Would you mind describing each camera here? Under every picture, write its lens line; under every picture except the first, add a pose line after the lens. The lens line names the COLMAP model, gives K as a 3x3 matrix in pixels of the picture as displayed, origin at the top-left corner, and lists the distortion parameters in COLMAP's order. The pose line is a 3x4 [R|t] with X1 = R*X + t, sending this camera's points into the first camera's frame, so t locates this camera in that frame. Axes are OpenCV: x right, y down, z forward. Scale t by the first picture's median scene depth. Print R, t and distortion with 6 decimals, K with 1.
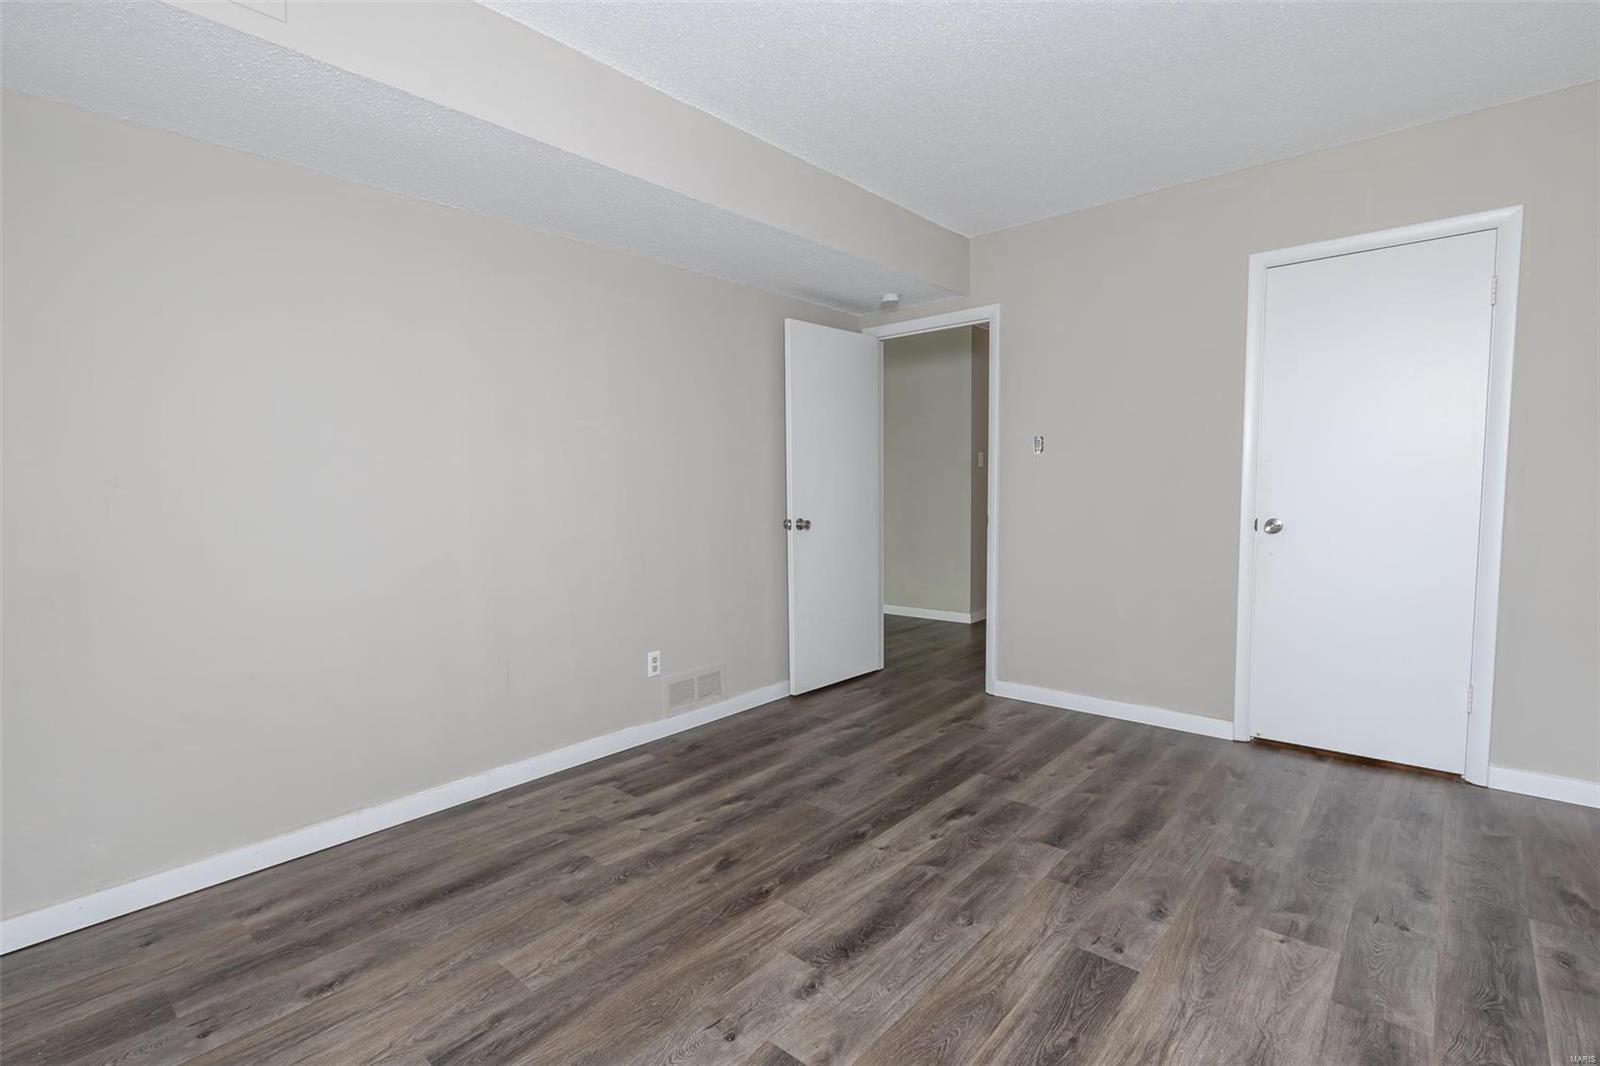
lens RADIAL K [[736.0, 0, 796.6], [0, 736.0, 532.4], [0, 0, 1]] dist [0.004530, -0.000264]
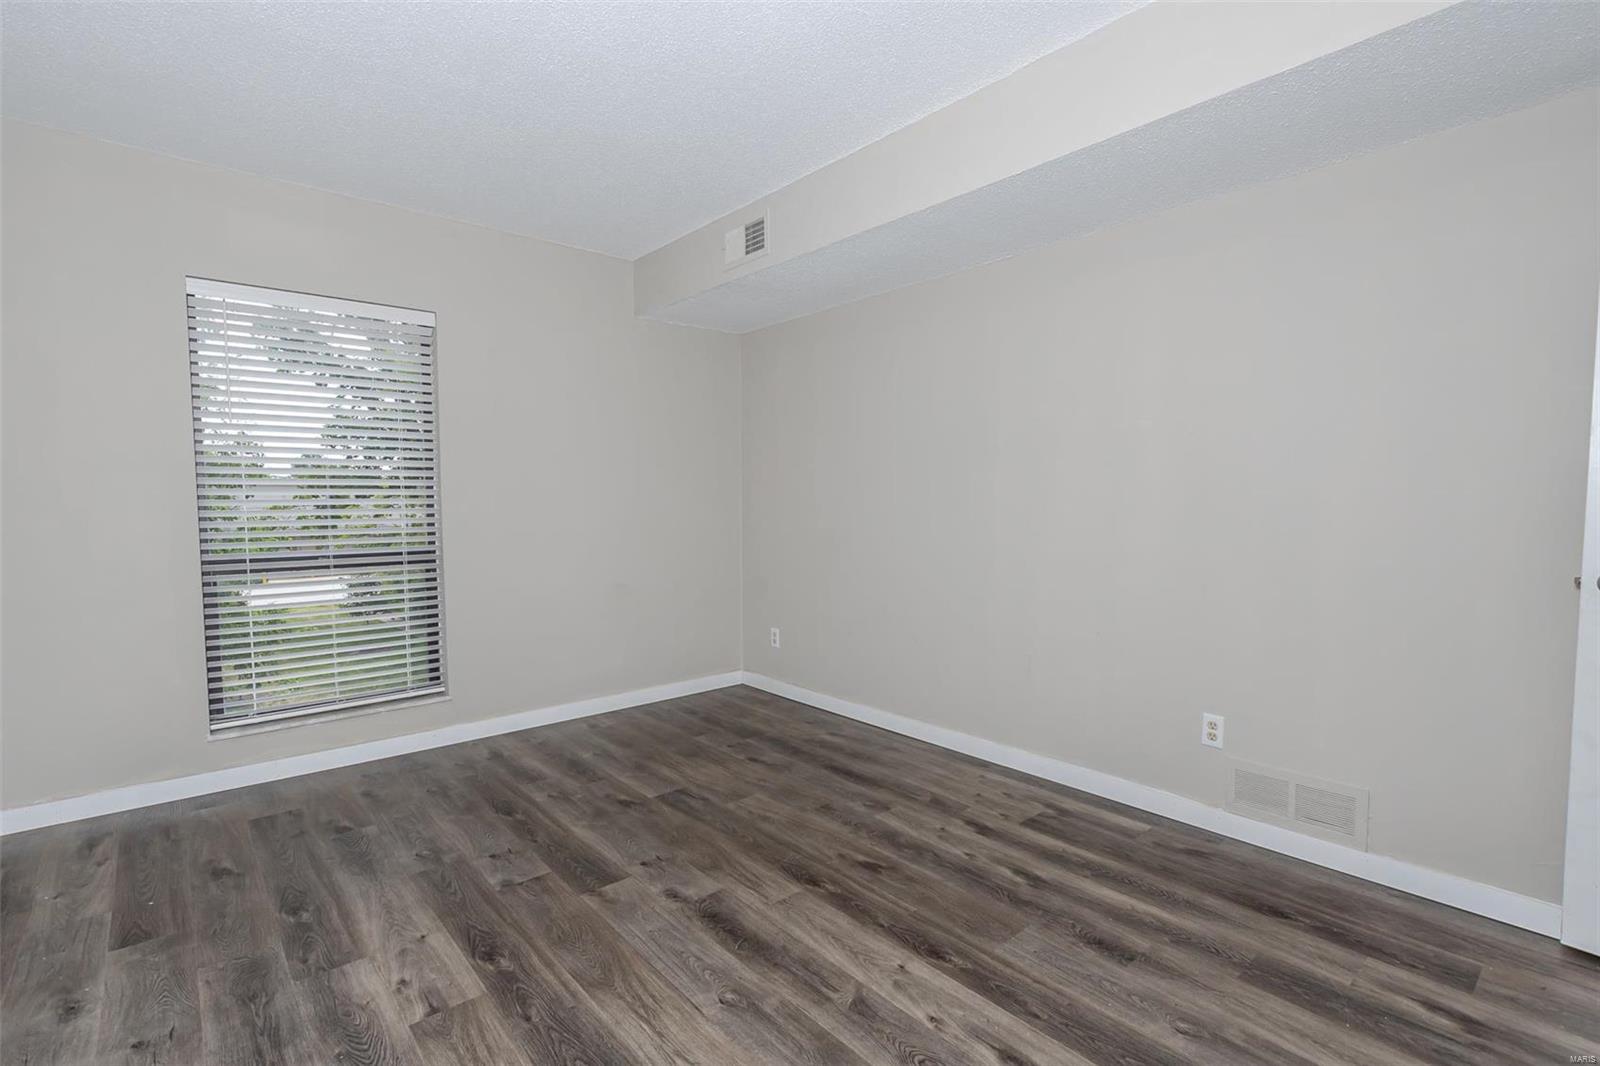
lens RADIAL K [[736.0, 0, 794.4], [0, 736.0, 529.1], [0, 0, 1]] dist [0.004530, -0.000264]
pose [[-0.132331, 0.054417, -0.989711, 0.892397], [-0.053614, 0.996637, 0.061966, -0.076835], [0.989755, 0.061262, -0.128968, 0.975006]]
